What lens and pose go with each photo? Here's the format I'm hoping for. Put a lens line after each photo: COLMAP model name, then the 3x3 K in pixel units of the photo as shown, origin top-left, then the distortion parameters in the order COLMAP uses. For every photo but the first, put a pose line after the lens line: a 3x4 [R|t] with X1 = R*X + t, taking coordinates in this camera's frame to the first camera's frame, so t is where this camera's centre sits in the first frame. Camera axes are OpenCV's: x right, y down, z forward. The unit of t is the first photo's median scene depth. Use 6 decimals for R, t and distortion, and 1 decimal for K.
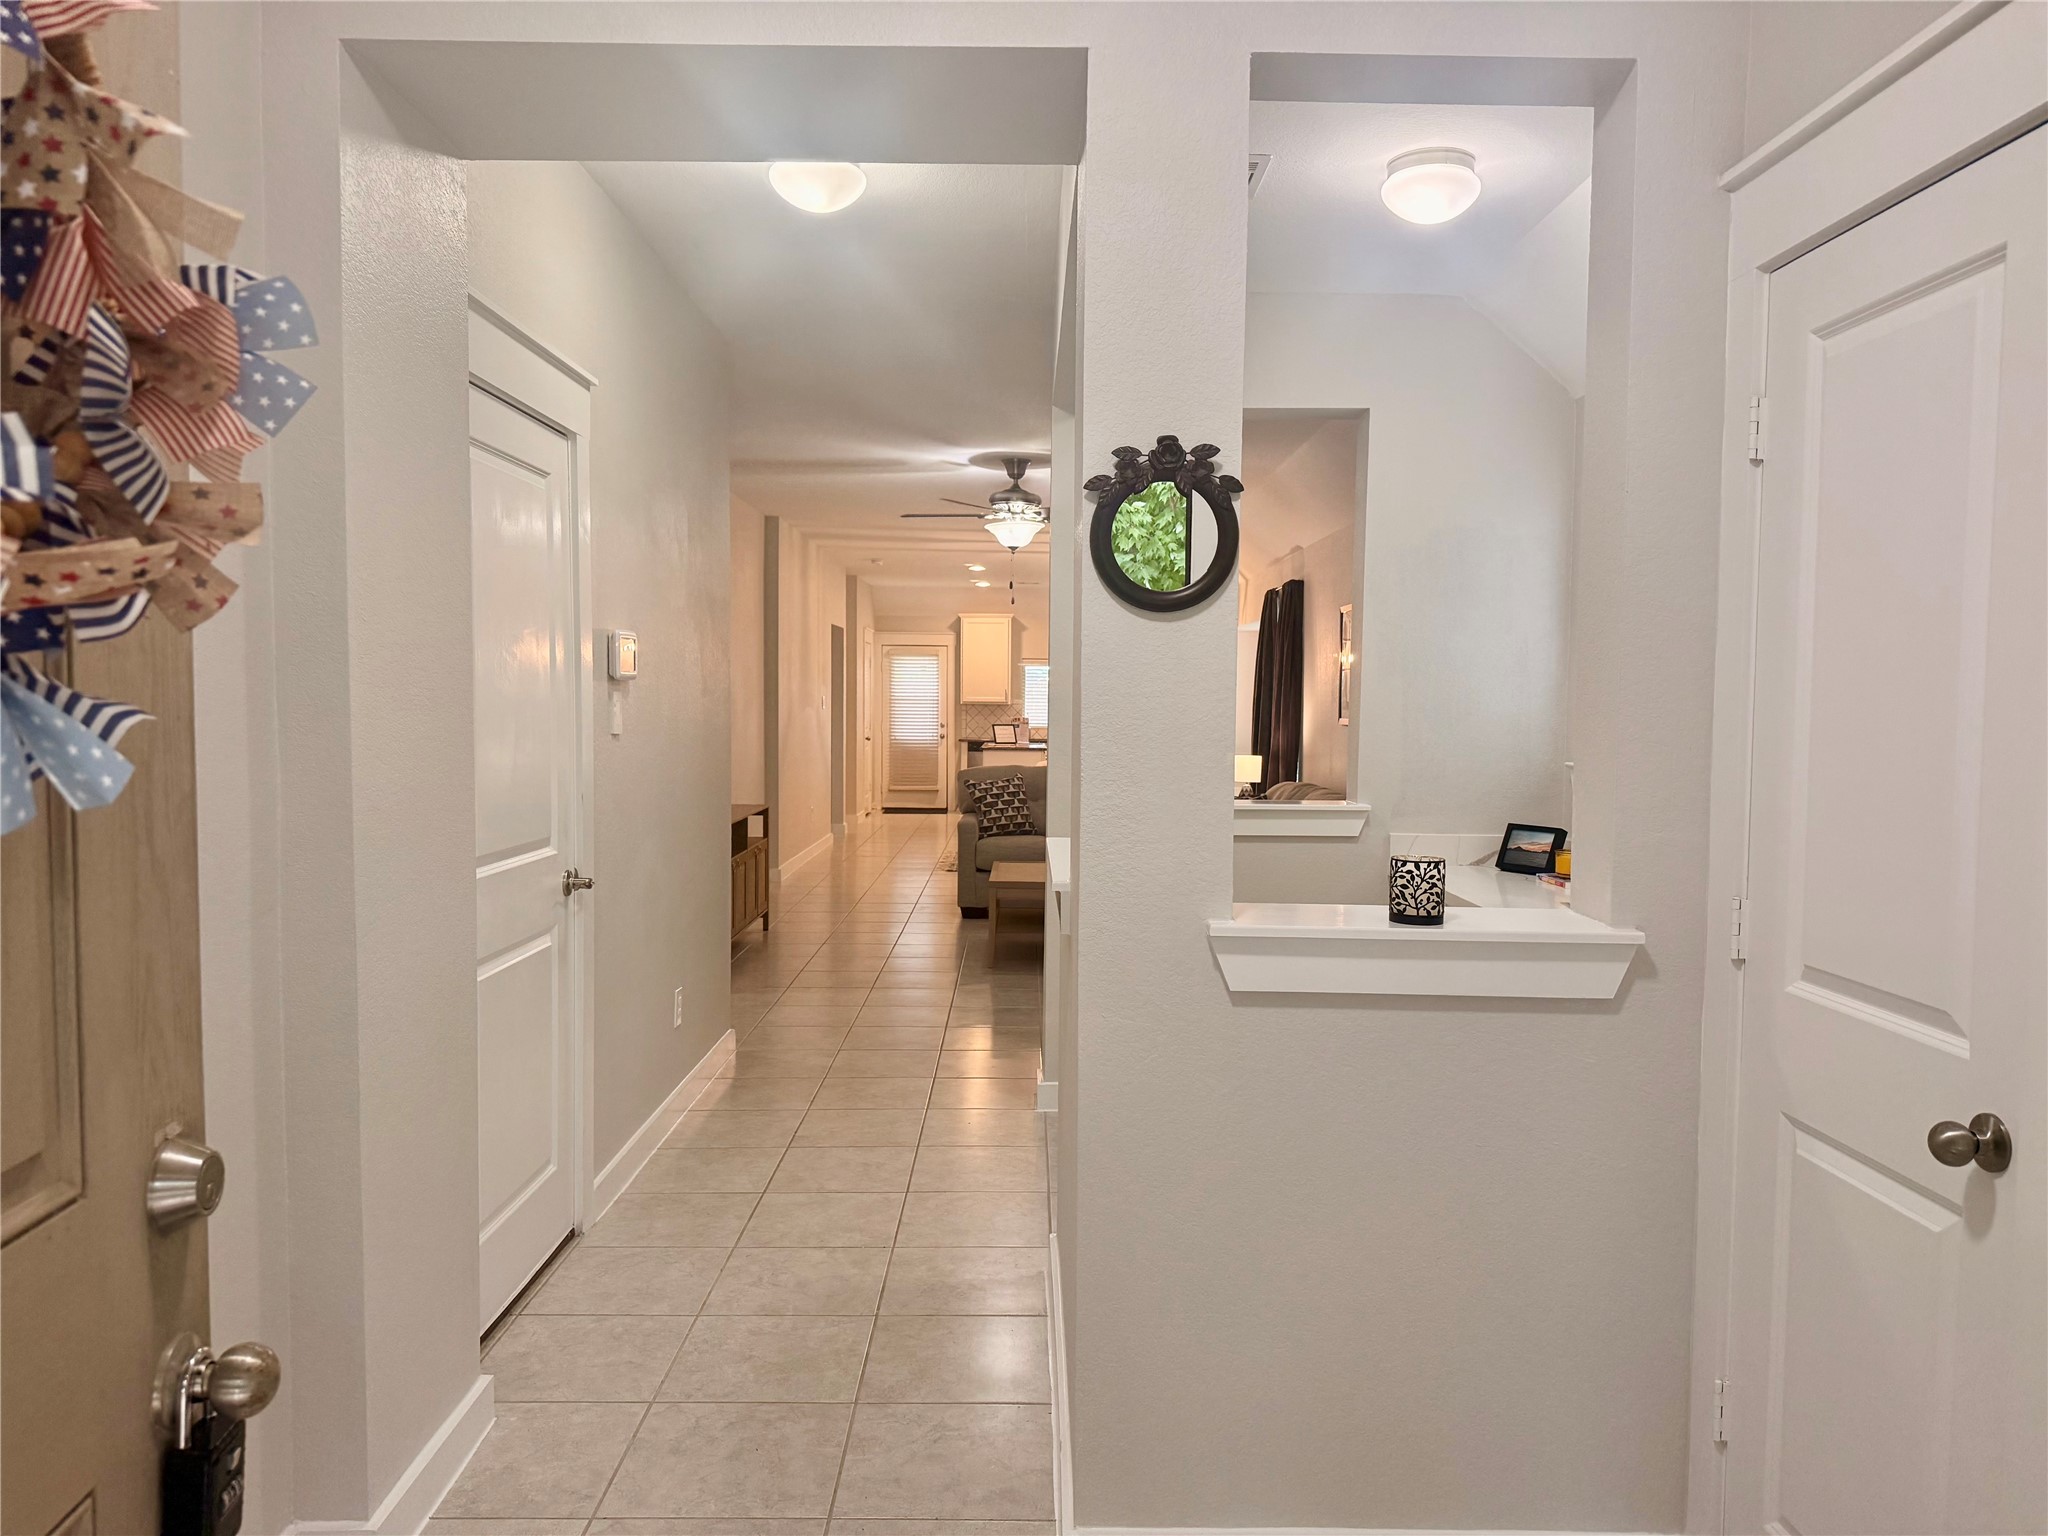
lens RADIAL K [[1428.4, 0, 1024.0], [0, 1428.4, 768.0], [0, 0, 1]] dist [-0.002905, -0.002695]
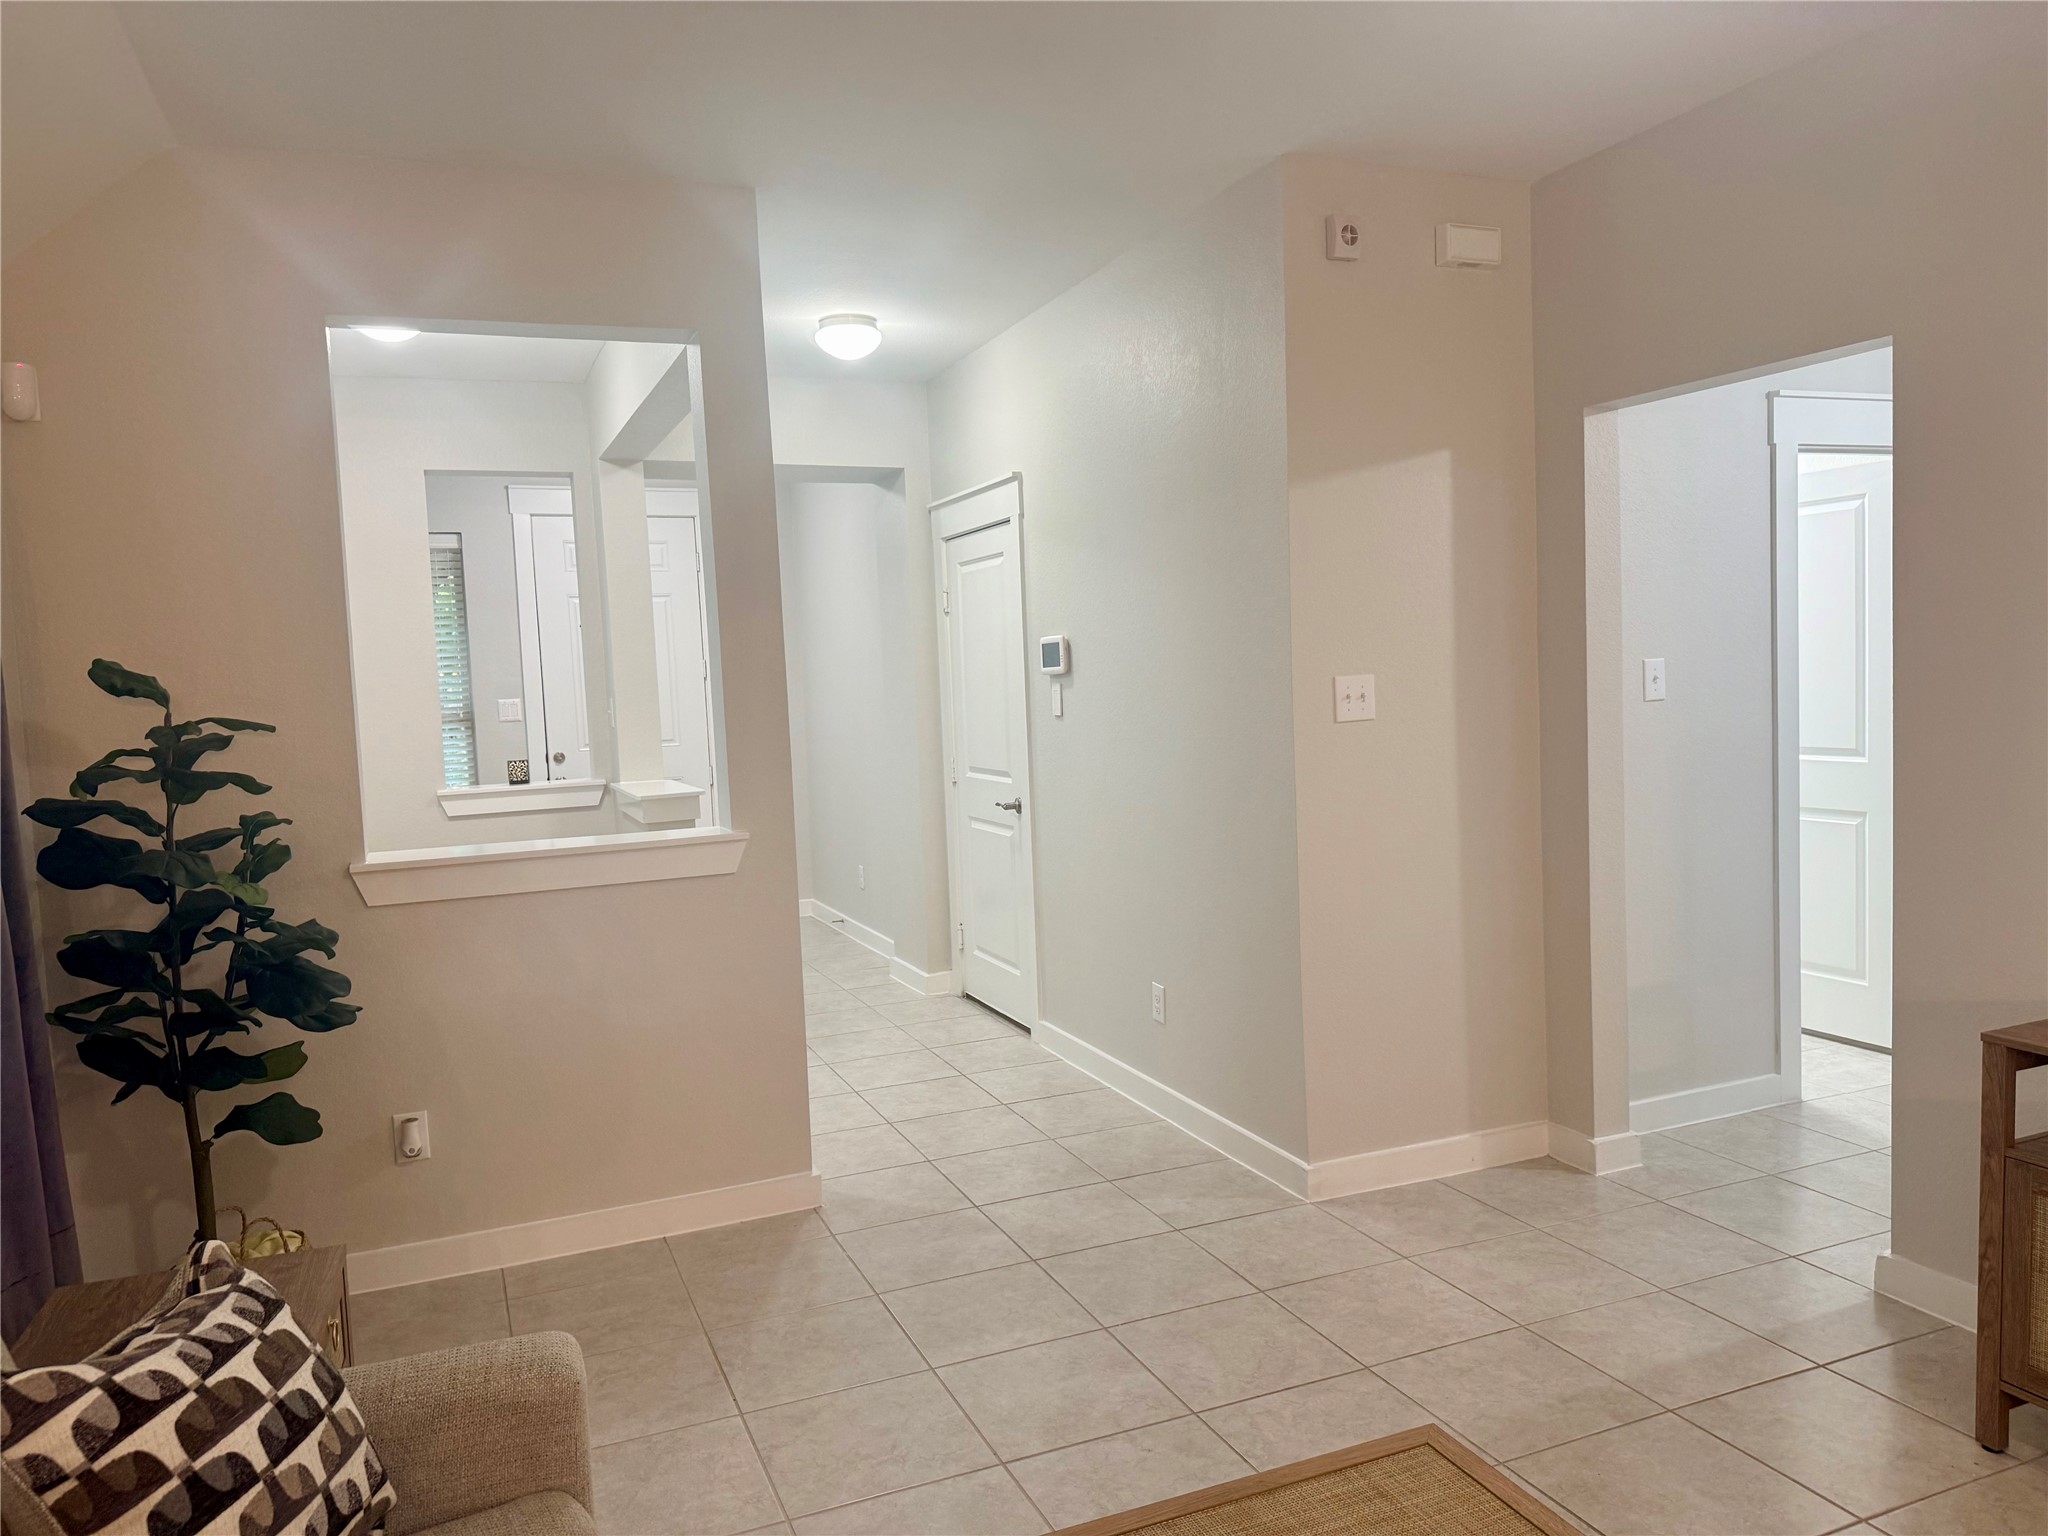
lens RADIAL K [[1428.4, 0, 1024.0], [0, 1428.4, 768.0], [0, 0, 1]] dist [-0.002905, -0.002695]
pose [[-0.923890, 0.063155, -0.377412, 0.269366], [0.021748, 0.993359, 0.112985, -0.142114], [0.382041, 0.096178, -0.919127, 2.461655]]
